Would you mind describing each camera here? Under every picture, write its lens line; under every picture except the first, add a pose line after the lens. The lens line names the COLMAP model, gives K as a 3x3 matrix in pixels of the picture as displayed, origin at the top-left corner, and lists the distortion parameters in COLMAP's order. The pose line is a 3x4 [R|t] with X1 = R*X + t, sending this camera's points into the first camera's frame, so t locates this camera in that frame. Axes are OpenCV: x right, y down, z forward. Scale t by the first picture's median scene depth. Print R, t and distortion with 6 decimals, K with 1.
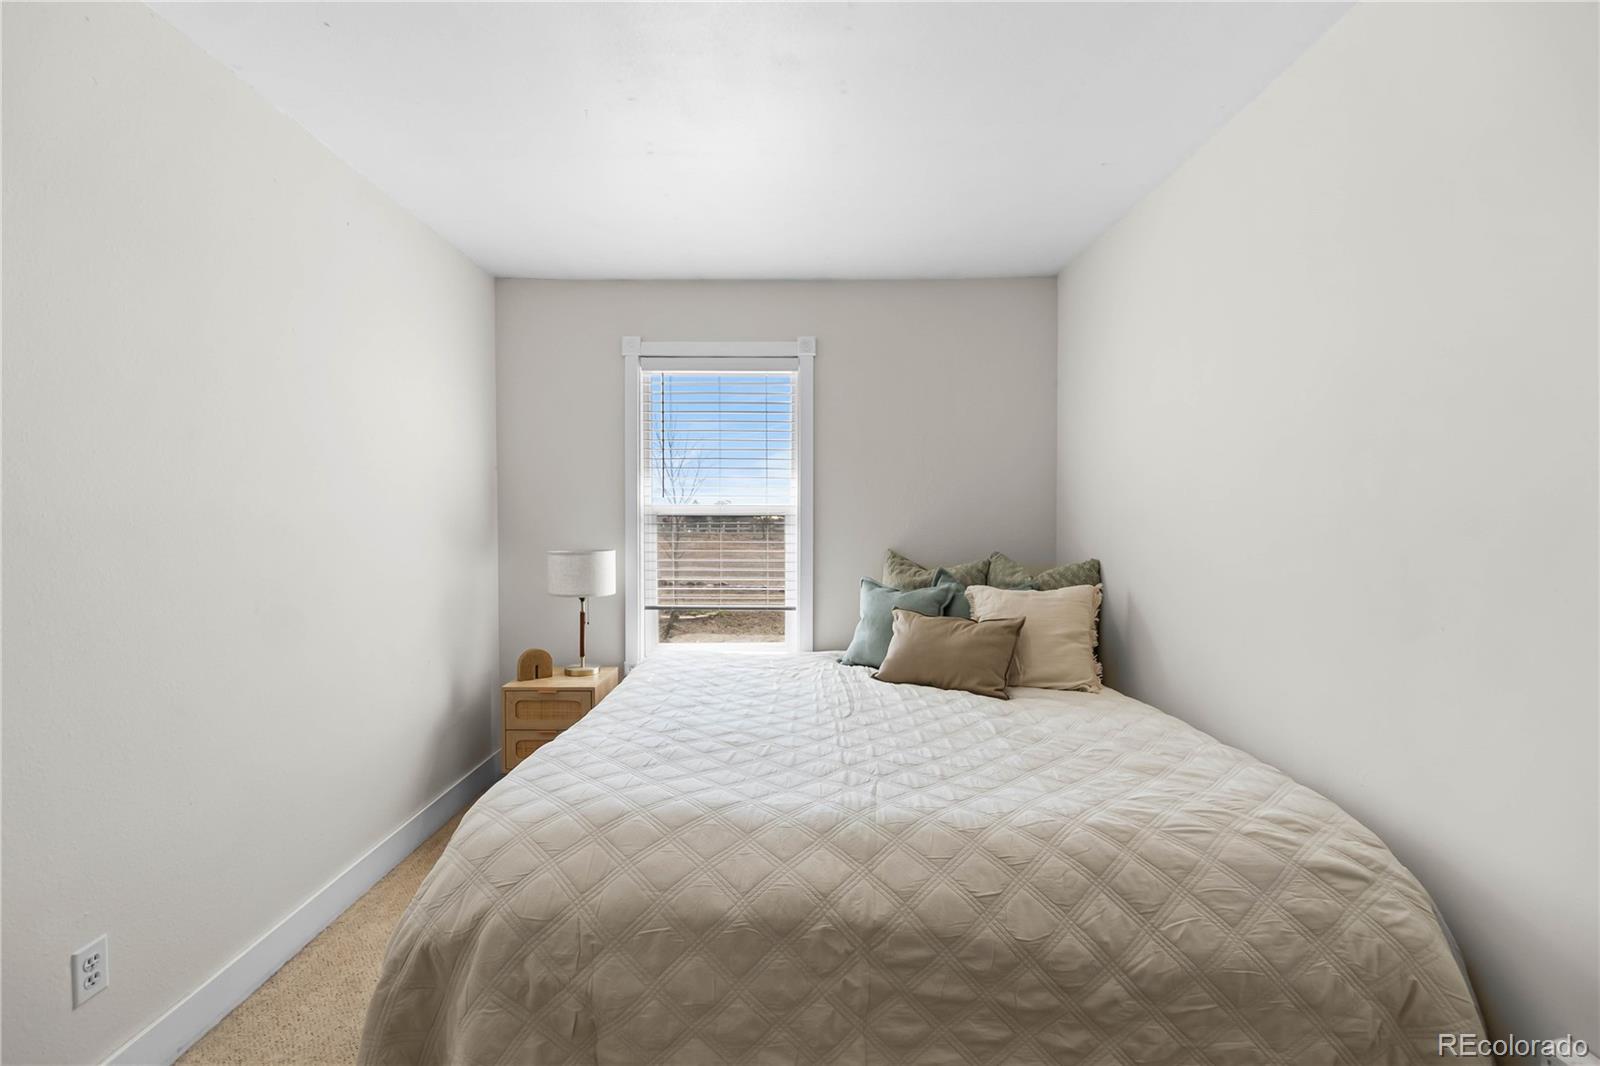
lens RADIAL K [[696.1, 0, 793.9], [0, 696.1, 518.3], [0, 0, 1]] dist [-0.000265, 0.000092]
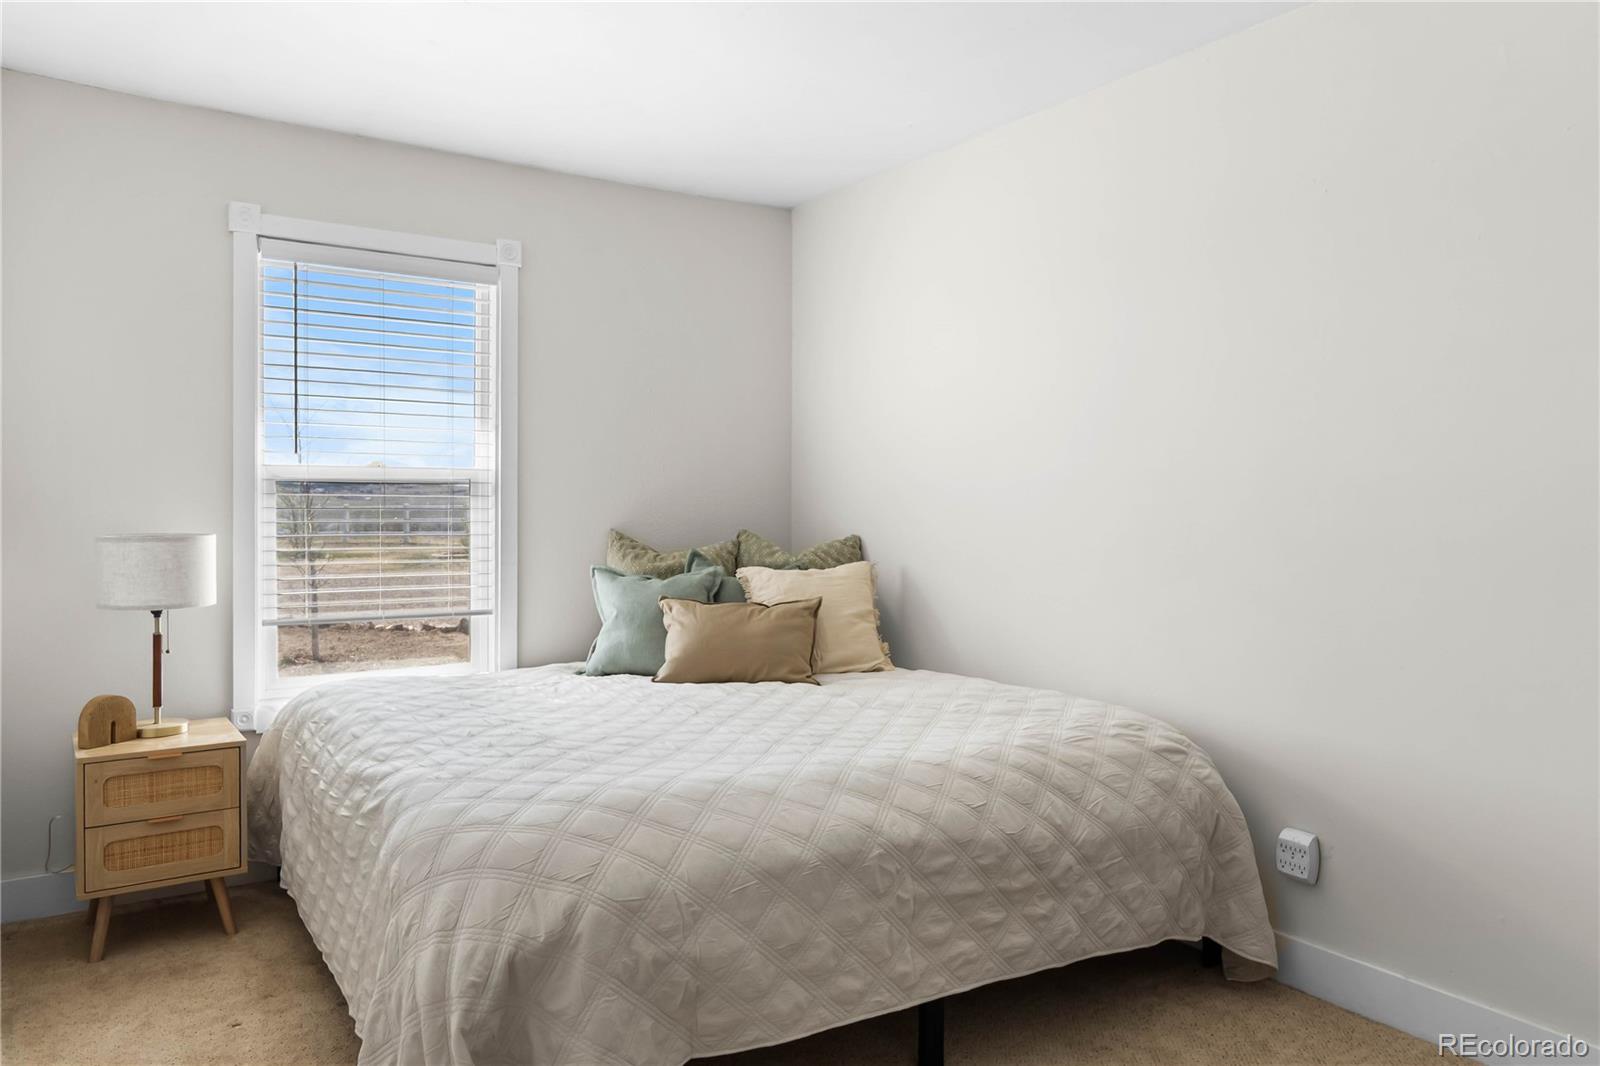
lens RADIAL K [[1117.5, 0, 800.1], [0, 1117.5, 471.8], [0, 0, 1]] dist [-0.003407, 0.000688]
pose [[0.823764, 0.020245, 0.566571, -0.537067], [-0.004026, 0.999546, -0.029863, 0.023575], [-0.566918, 0.022319, 0.823472, -0.192208]]
